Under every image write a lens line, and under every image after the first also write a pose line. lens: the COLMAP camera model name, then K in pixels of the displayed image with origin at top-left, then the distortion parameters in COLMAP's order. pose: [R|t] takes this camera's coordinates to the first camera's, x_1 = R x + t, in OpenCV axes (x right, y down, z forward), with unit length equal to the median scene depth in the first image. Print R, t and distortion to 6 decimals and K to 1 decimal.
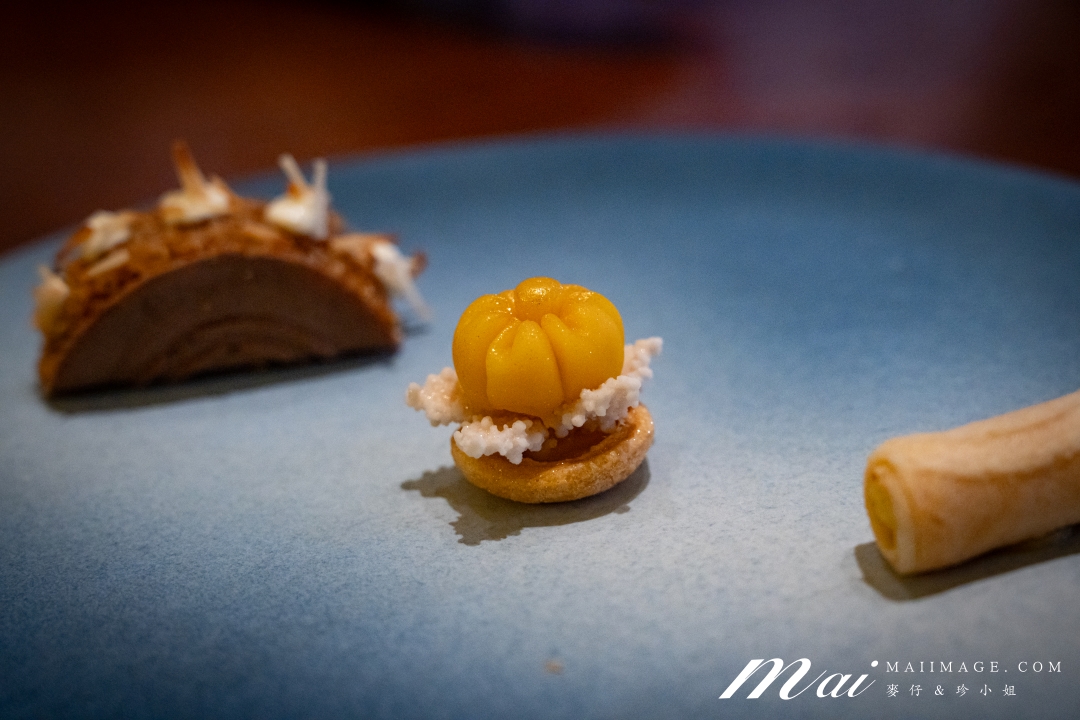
lens RADIAL K [[2104.2, 0, 543.3], [0, 2104.2, 362.9], [0, 0, 1]] dist [-0.006153, 0.000000]
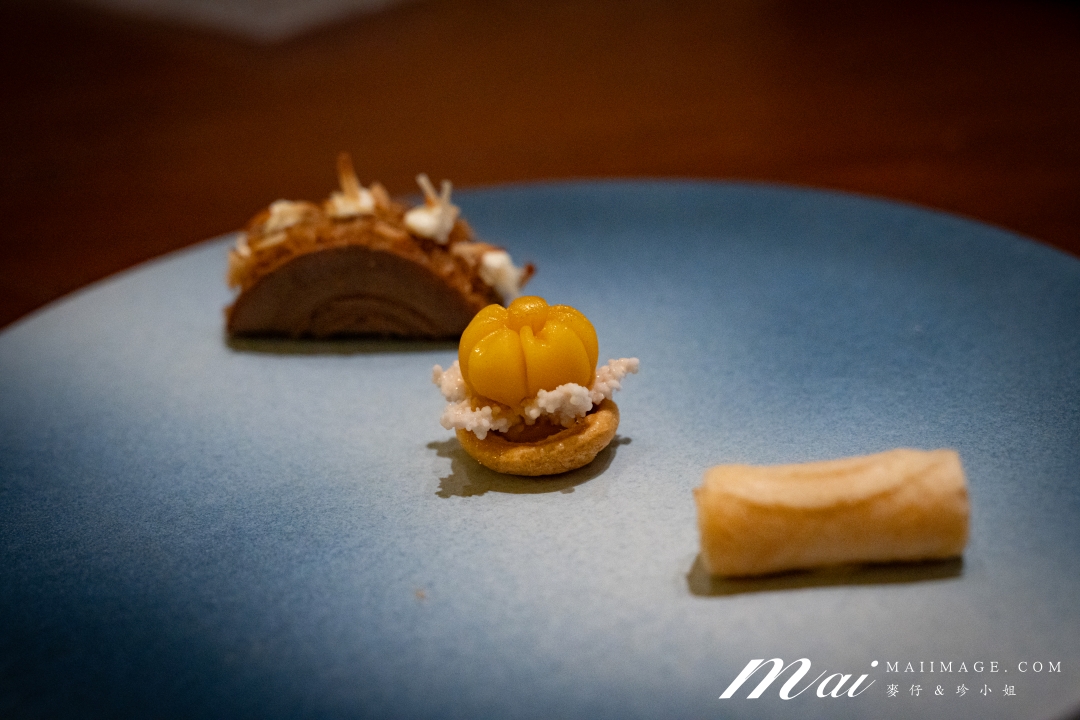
lens RADIAL K [[1955.9, 0, 531.3], [0, 1955.9, 358.9], [0, 0, 1]] dist [-0.017702, 0.000000]
pose [[0.936820, 0.148373, -0.316787, 0.363791], [-0.145343, 0.988820, 0.033315, -0.041550], [0.318188, 0.014833, 0.947912, -0.103245]]
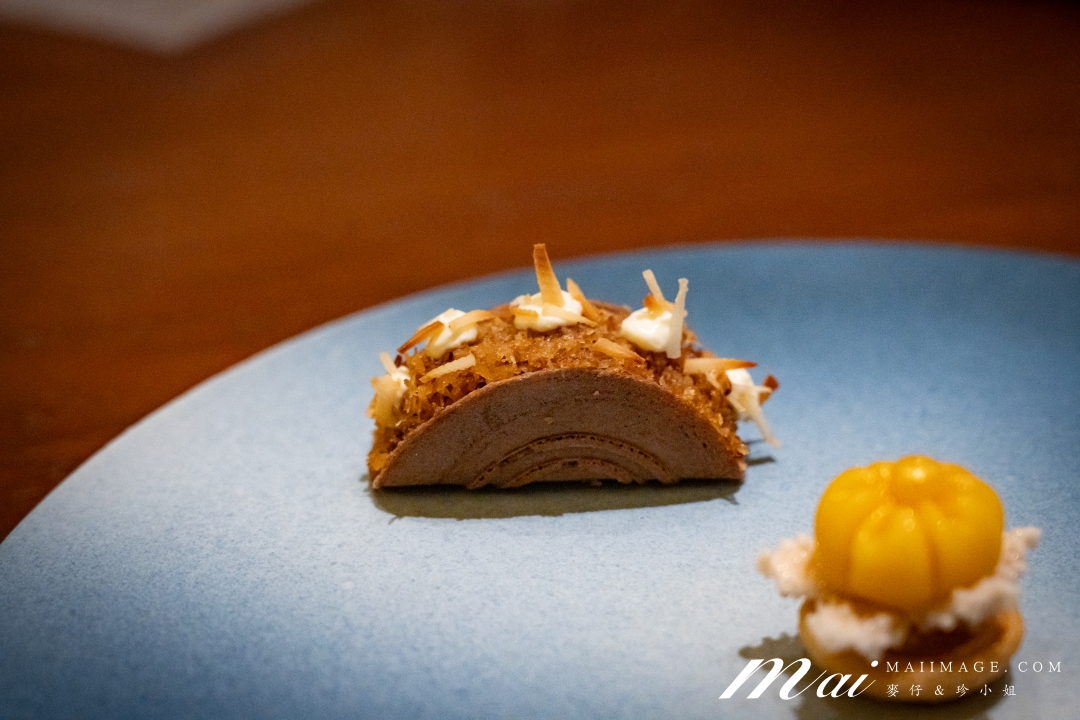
lens RADIAL K [[1955.9, 0, 545.3], [0, 1955.9, 359.1], [0, 0, 1]] dist [-0.017702, 0.000000]
pose [[0.985474, 0.116907, -0.123185, -0.061026], [-0.114513, 0.993072, 0.026362, -0.084068], [0.125413, -0.011873, 0.992034, 0.134802]]
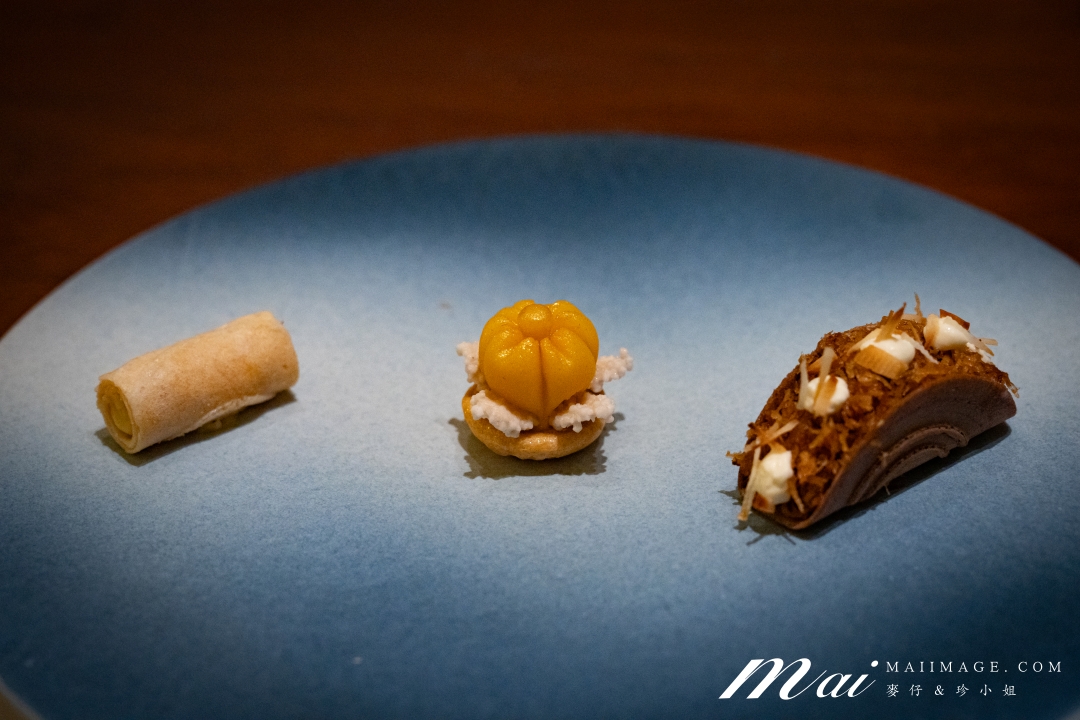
lens RADIAL K [[2104.2, 0, 538.1], [0, 2104.2, 366.1], [0, 0, 1]] dist [-0.006153, 0.000000]
pose [[-0.912692, 0.313408, -0.262238, 0.365076], [-0.058020, 0.535835, 0.842327, -1.171920], [0.404508, 0.784000, -0.470869, 1.646368]]
